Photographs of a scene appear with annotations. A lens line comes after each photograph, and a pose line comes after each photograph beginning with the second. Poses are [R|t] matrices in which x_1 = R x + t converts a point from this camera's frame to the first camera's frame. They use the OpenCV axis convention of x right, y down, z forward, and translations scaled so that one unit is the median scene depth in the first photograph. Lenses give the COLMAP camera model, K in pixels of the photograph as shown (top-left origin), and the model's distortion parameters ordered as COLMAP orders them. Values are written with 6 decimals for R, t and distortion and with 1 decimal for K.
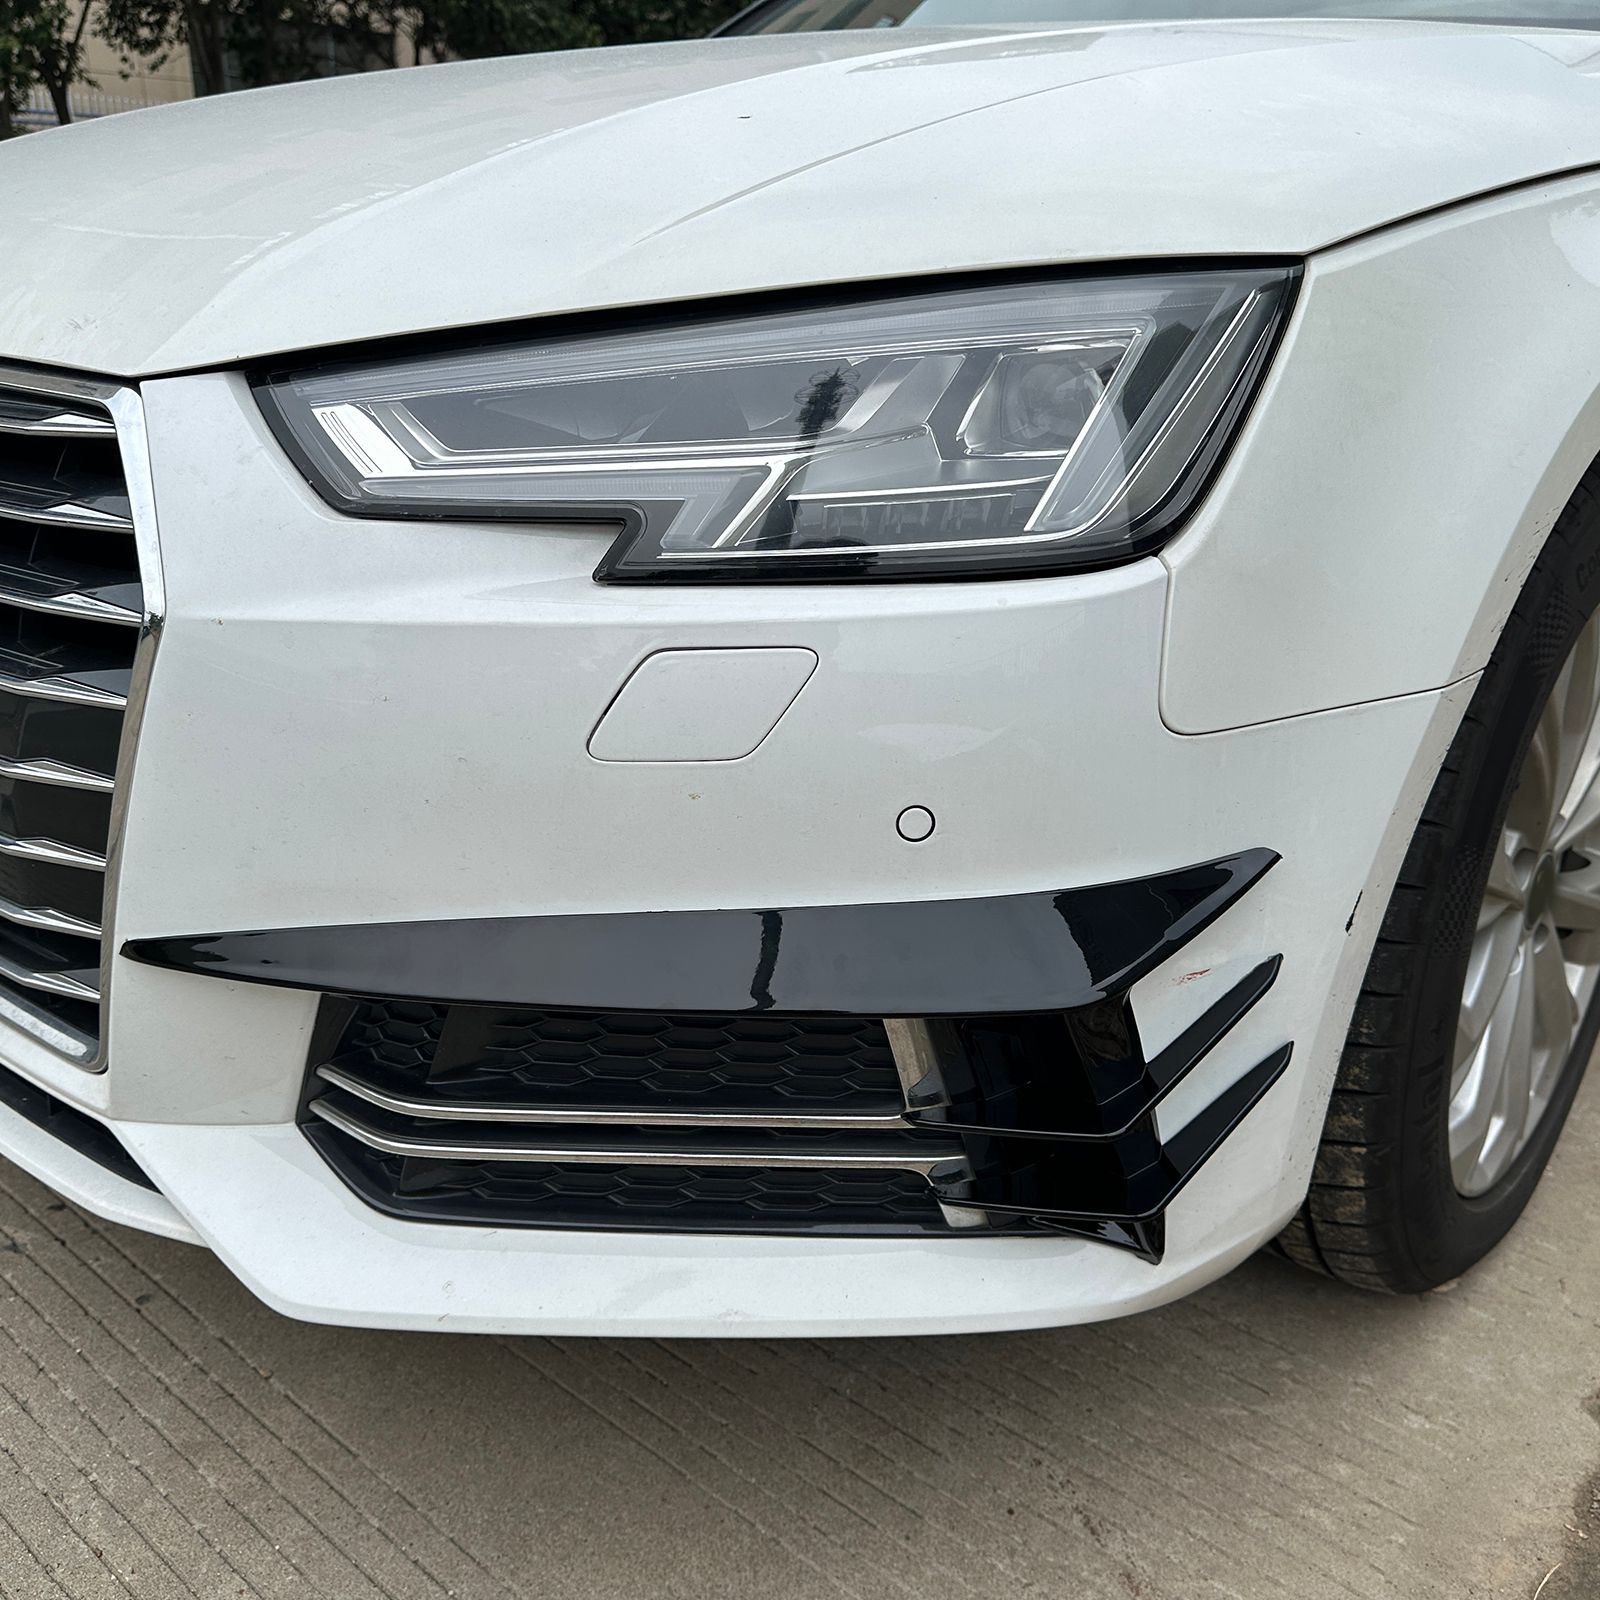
lens RADIAL K [[1546.1, 0, 707.9], [0, 1546.1, 801.0], [0, 0, 1]] dist [0.010050, -0.027920]
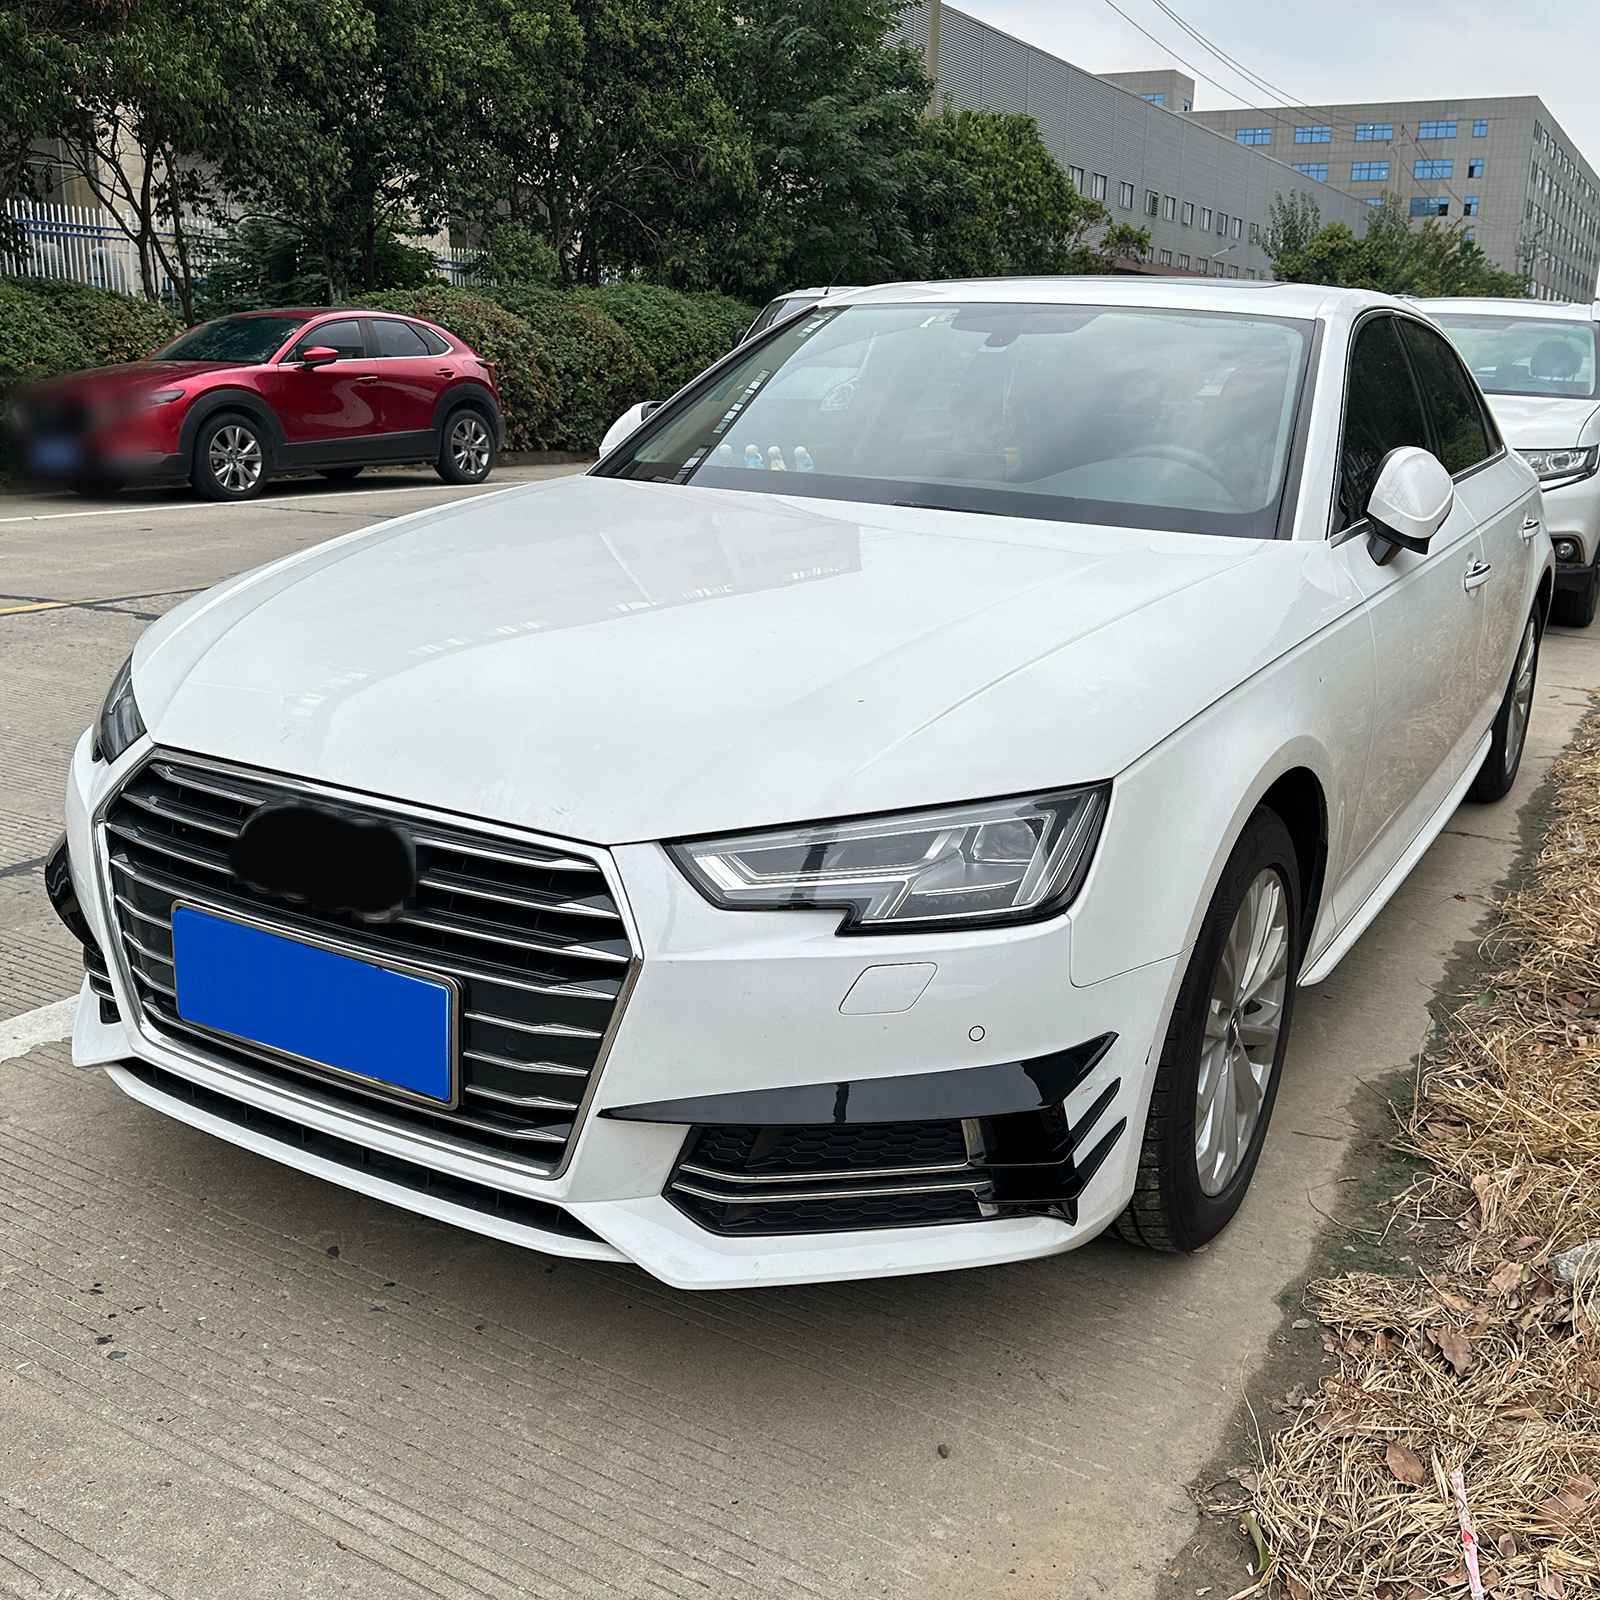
lens RADIAL K [[1661.1, 0, 800.0], [0, 1661.1, 800.0], [0, 0, 1]] dist [0.060357, -0.048877]
pose [[0.975395, -0.033327, 0.217931, -0.557569], [0.046583, 0.997345, -0.055970, -0.176709], [-0.215487, 0.064745, 0.974358, -1.199502]]
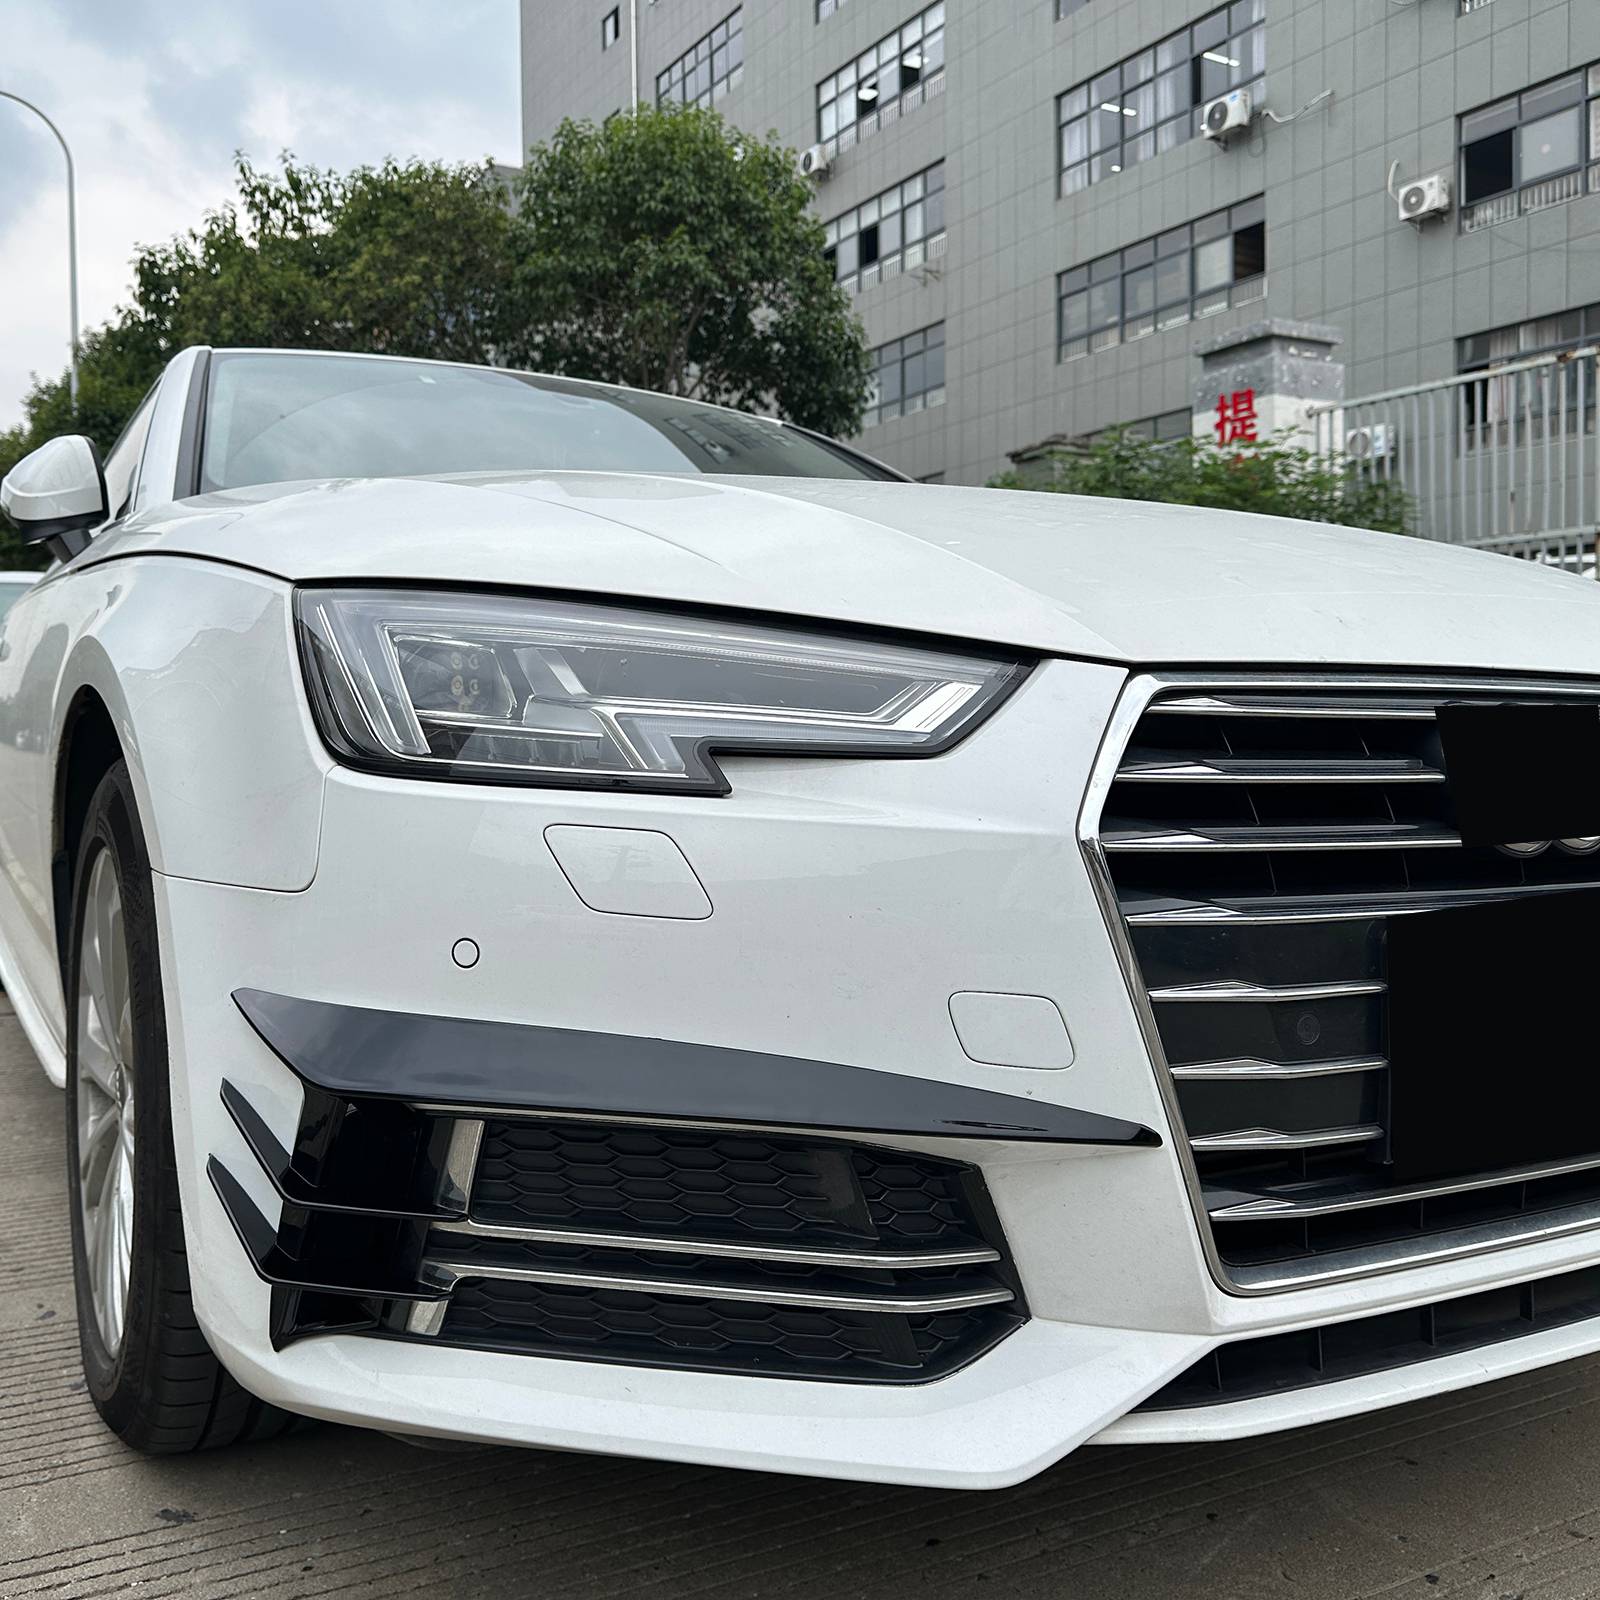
lens RADIAL K [[1546.1, 0, 707.9], [0, 1546.1, 801.0], [0, 0, 1]] dist [0.010050, -0.027920]
pose [[0.321959, -0.039126, 0.945945, -2.138627], [0.312063, 0.947695, -0.067014, -0.377314], [-0.893845, 0.316770, 0.317328, 1.423572]]
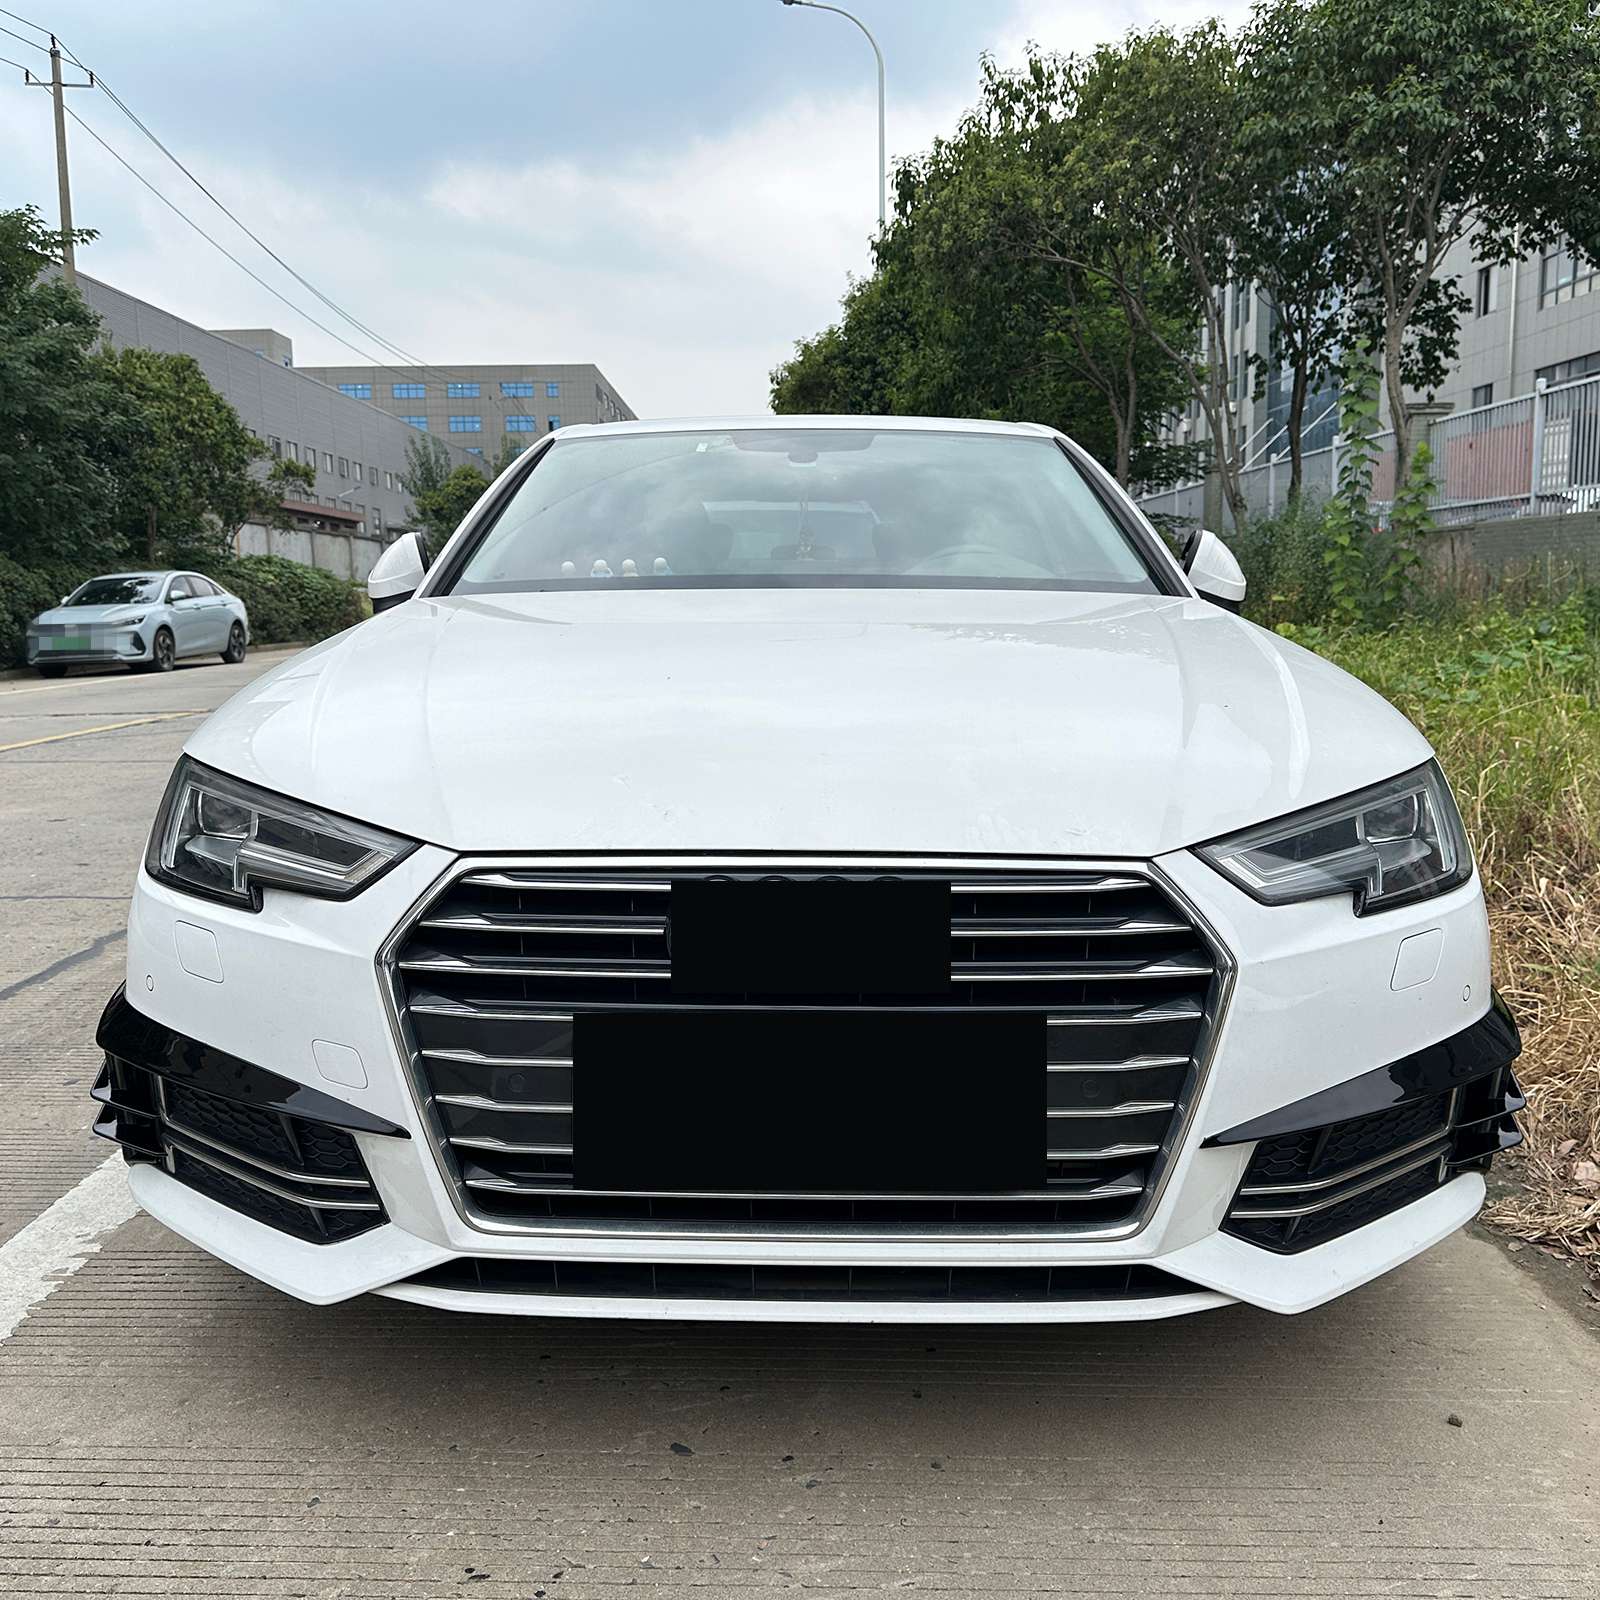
lens RADIAL K [[1585.8, 0, 800.0], [0, 1585.8, 800.0], [0, 0, 1]] dist [0.015492, -0.016270]
pose [[0.744081, -0.100513, 0.660485, -1.917942], [0.227715, 0.967575, -0.109291, -0.206944], [-0.628083, 0.231724, 0.742843, -0.241067]]
